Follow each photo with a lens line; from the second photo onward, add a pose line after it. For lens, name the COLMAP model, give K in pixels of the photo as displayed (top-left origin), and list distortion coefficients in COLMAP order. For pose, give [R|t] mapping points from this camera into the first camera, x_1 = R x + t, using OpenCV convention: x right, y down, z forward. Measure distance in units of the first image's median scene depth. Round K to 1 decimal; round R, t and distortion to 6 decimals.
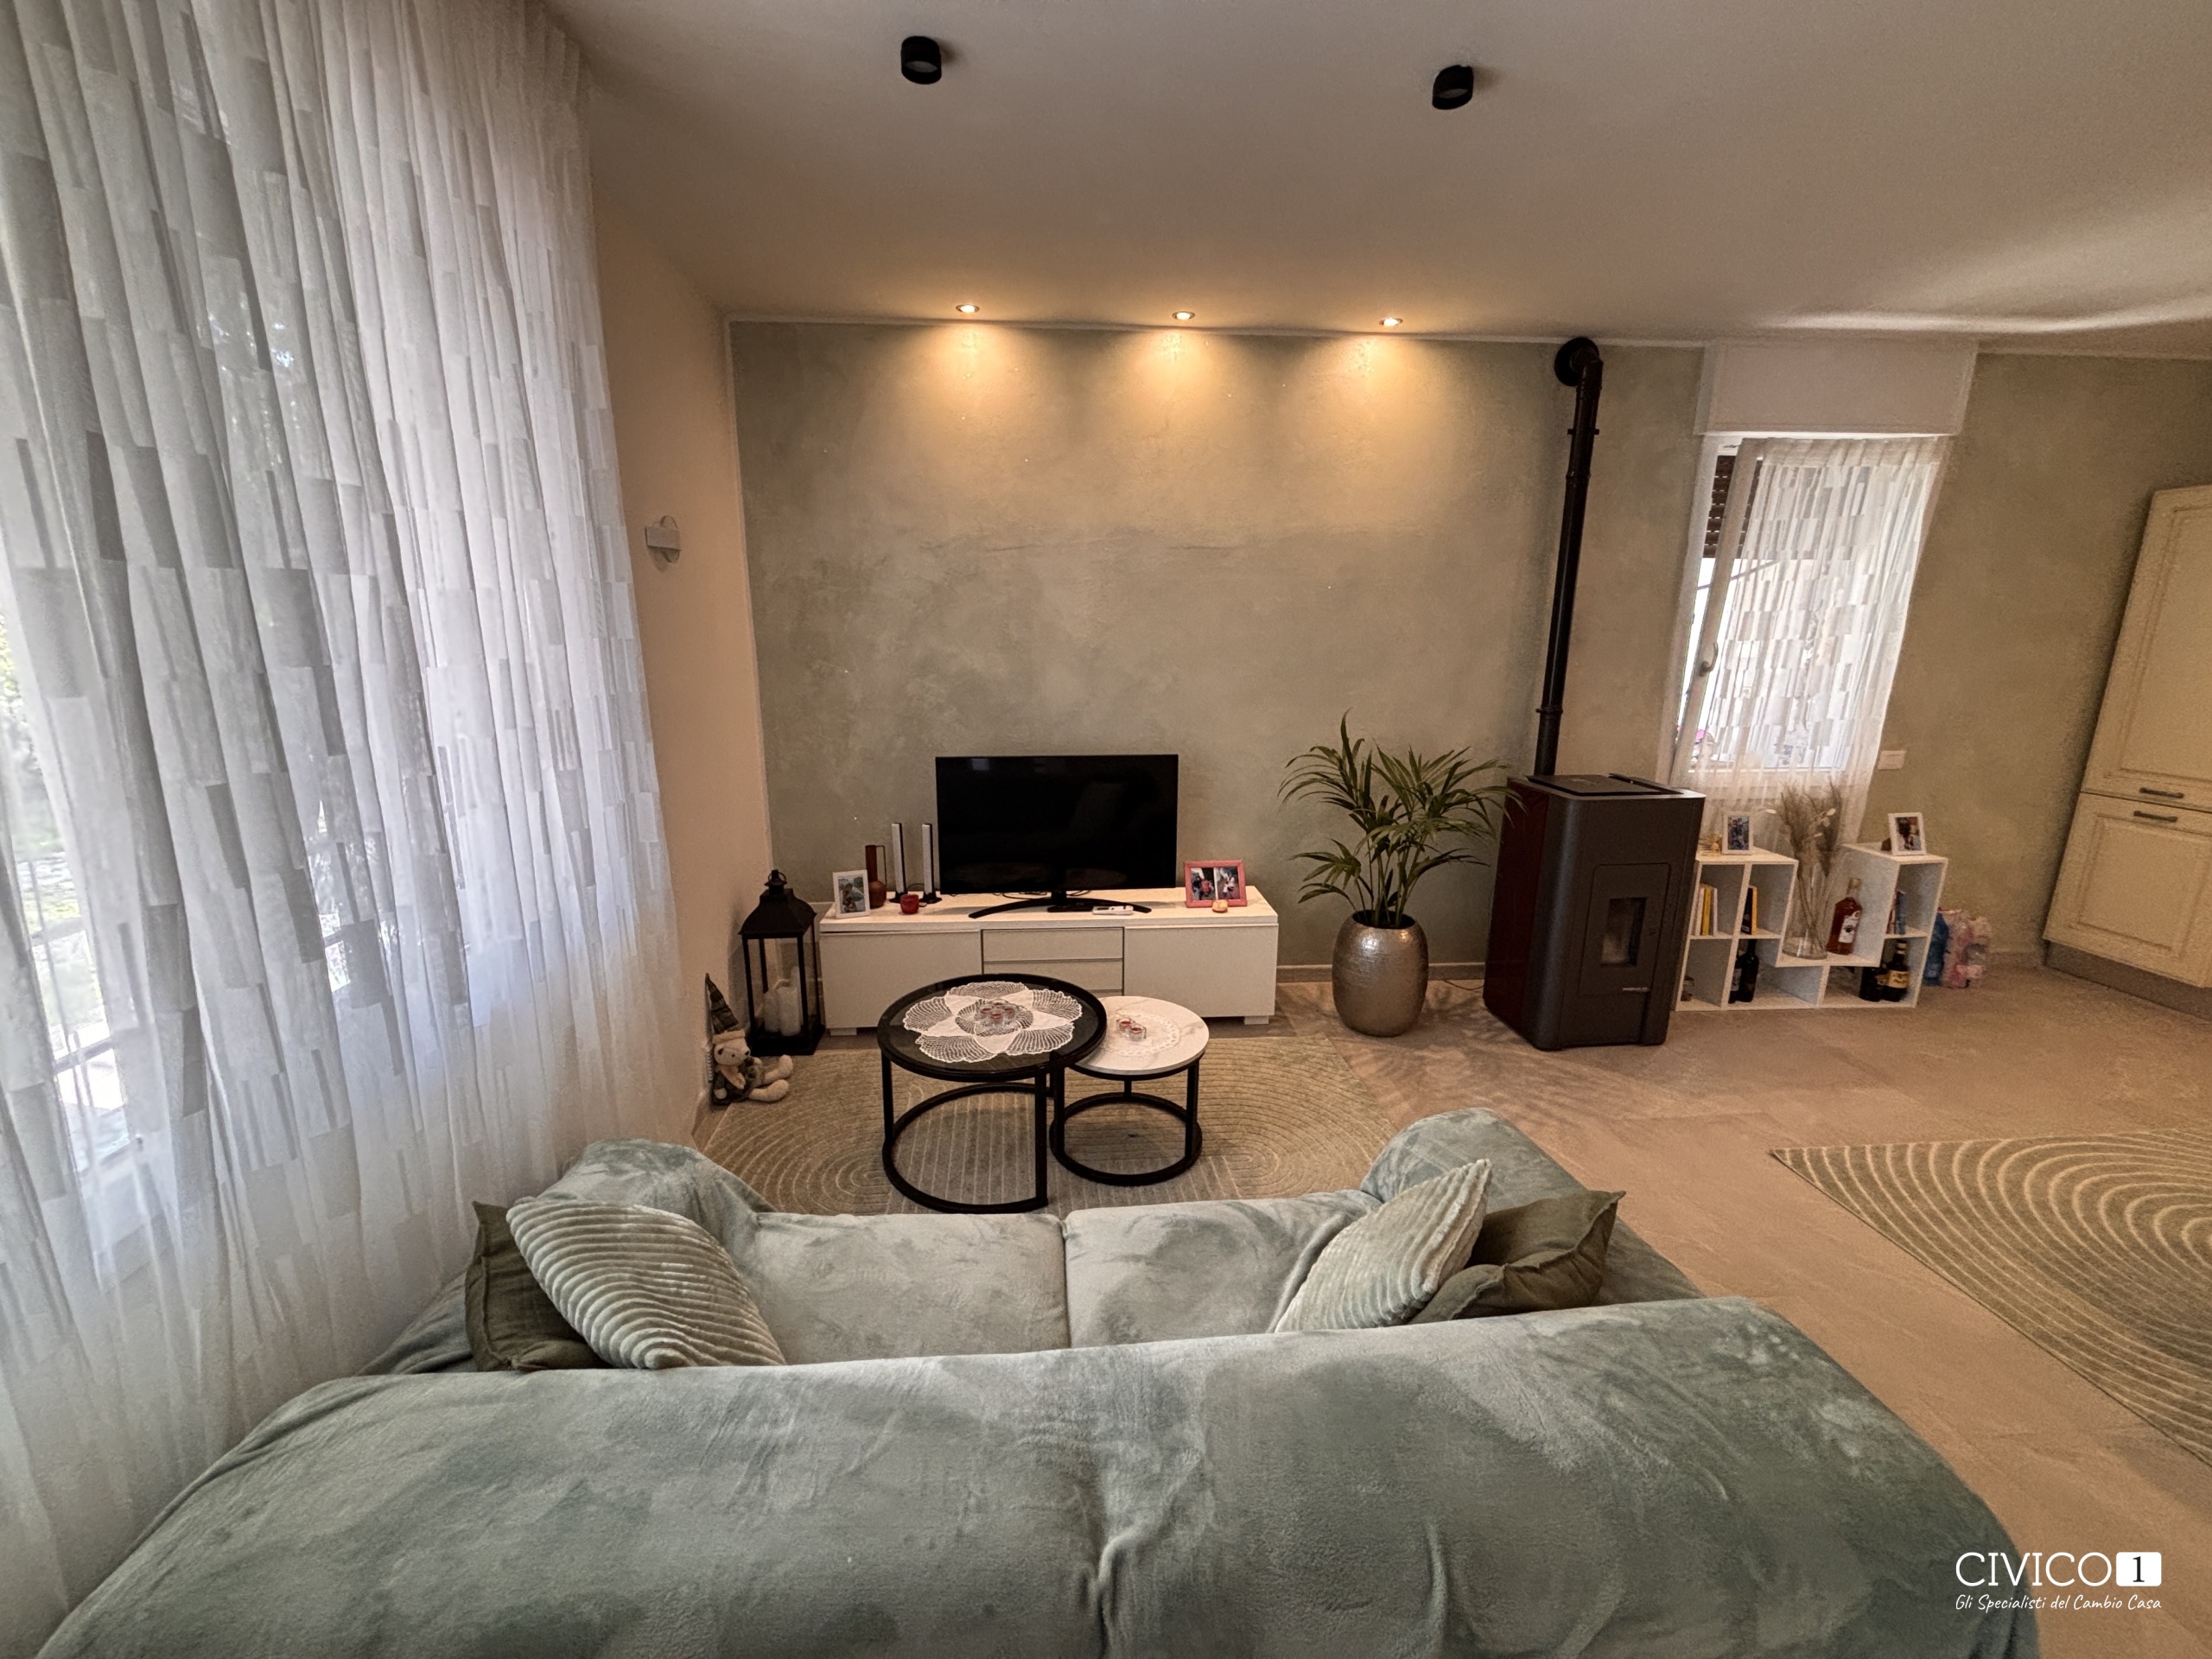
lens RADIAL K [[886.5, 0, 1106.3], [0, 886.5, 827.8], [0, 0, 1]] dist [0.015238, -0.000073]
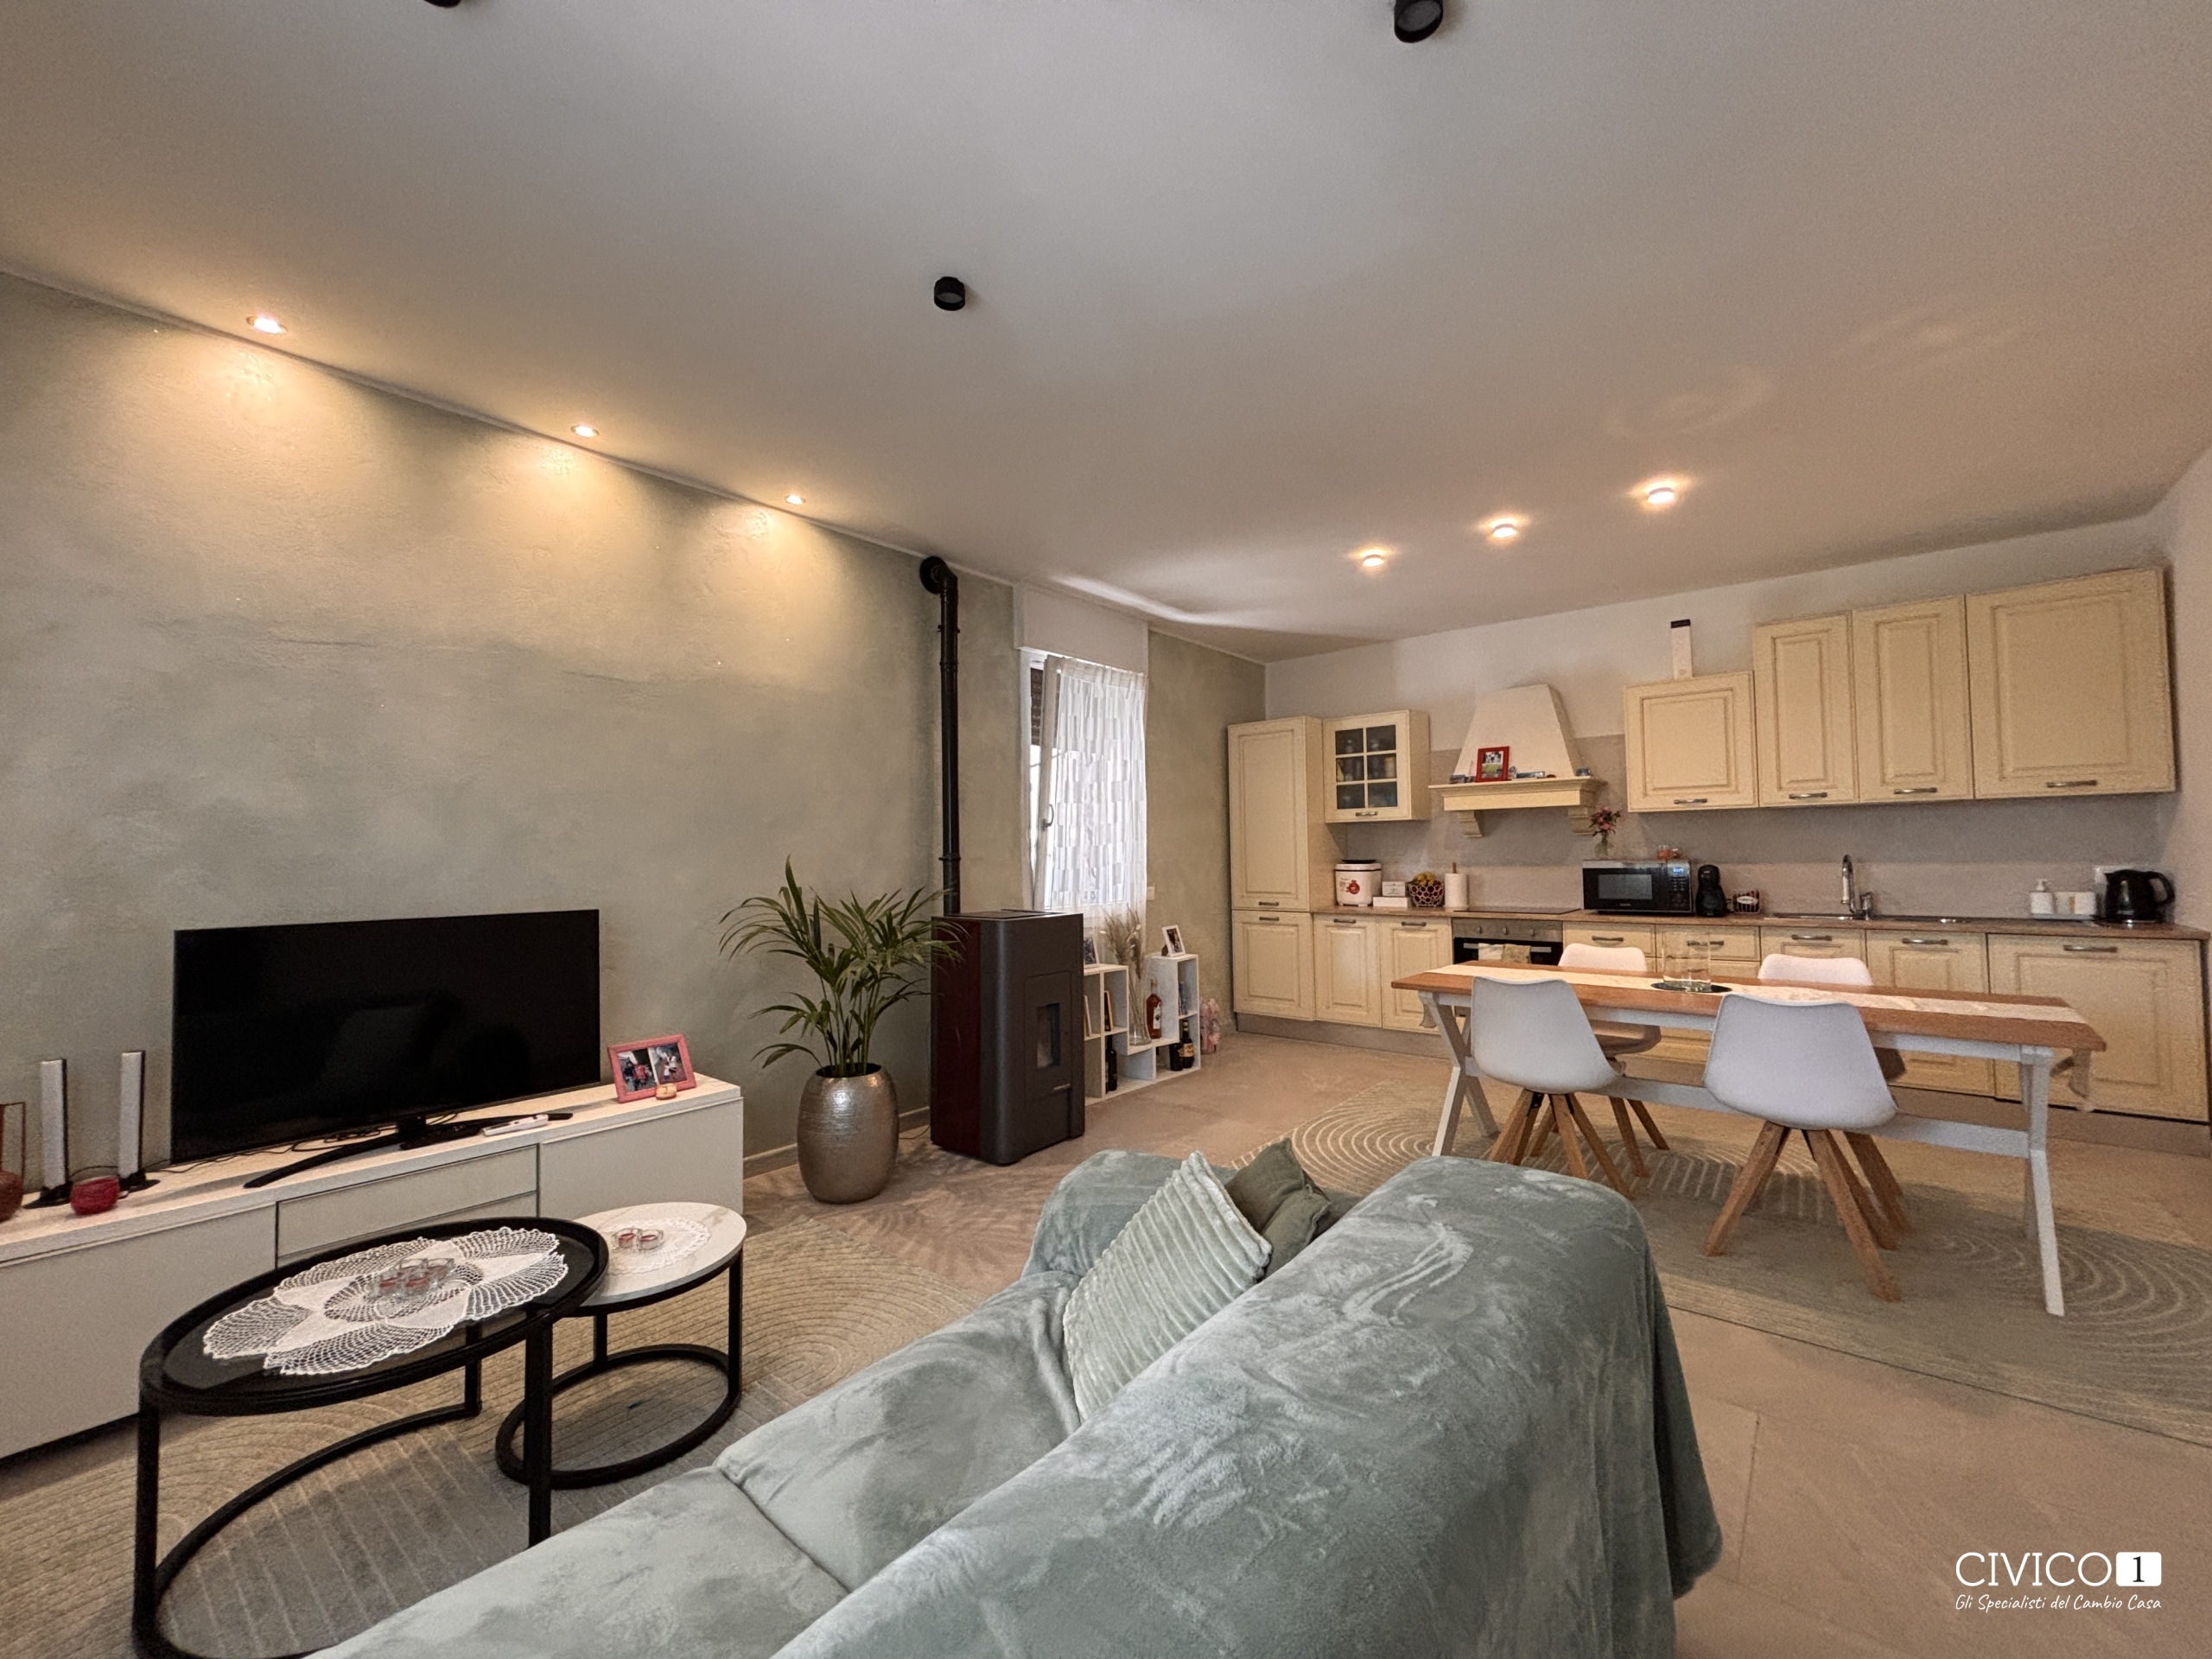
lens RADIAL K [[890.6, 0, 1099.9], [0, 890.6, 828.3], [0, 0, 1]] dist [0.000421, -0.000117]
pose [[0.700131, 0.010079, 0.713943, -0.177917], [0.175877, 0.966657, -0.186121, 0.076356], [-0.692014, 0.255875, 0.675014, 0.109217]]
